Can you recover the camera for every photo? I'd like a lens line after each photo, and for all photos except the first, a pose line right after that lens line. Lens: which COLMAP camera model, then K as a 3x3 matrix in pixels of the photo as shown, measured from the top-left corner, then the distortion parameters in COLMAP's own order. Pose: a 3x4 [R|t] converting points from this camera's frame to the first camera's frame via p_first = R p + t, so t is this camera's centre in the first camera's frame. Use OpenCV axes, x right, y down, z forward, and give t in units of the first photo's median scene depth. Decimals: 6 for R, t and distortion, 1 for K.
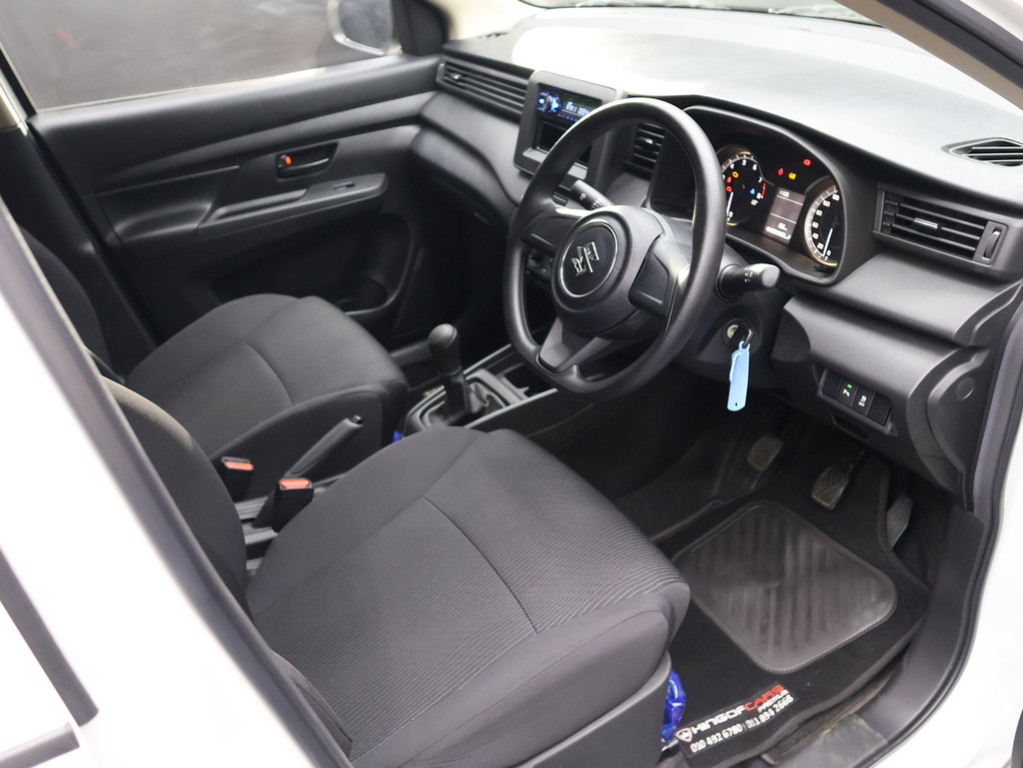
lens RADIAL K [[755.0, 0, 506.9], [0, 755.0, 384.7], [0, 0, 1]] dist [0.005244, 0.004613]
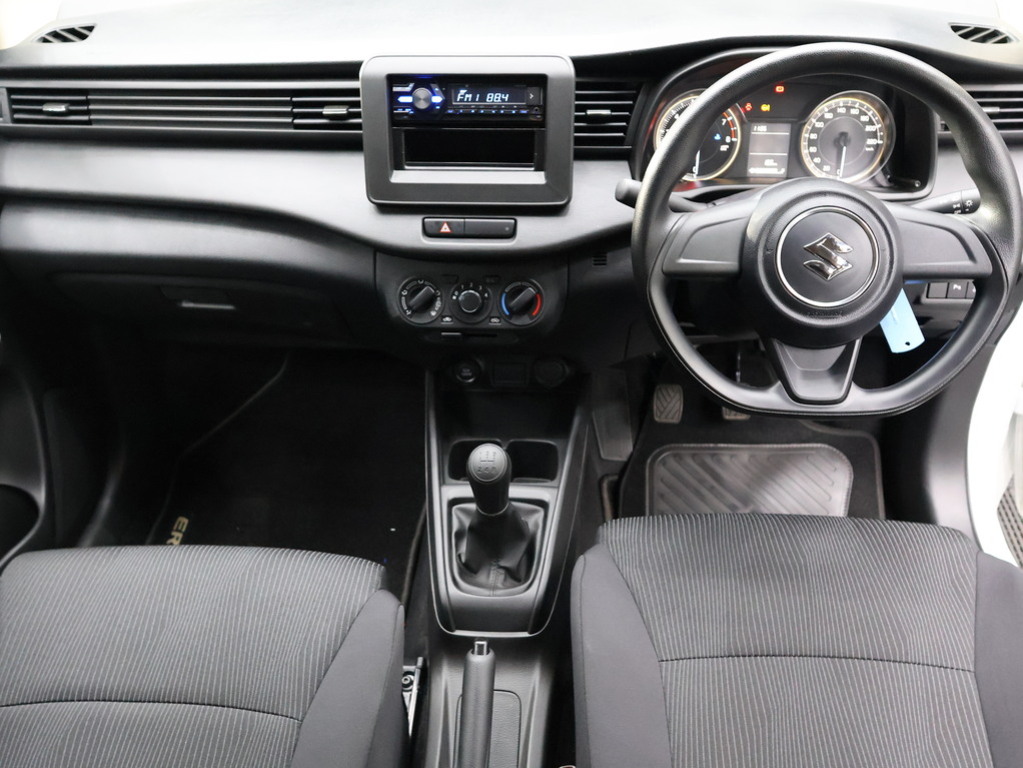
lens RADIAL K [[755.0, 0, 506.9], [0, 755.0, 384.7], [0, 0, 1]] dist [0.005244, 0.004613]
pose [[0.615952, -0.451514, 0.645553, -0.473946], [0.434082, 0.878355, 0.200163, -0.253631], [-0.657401, 0.156932, 0.737018, 0.491174]]
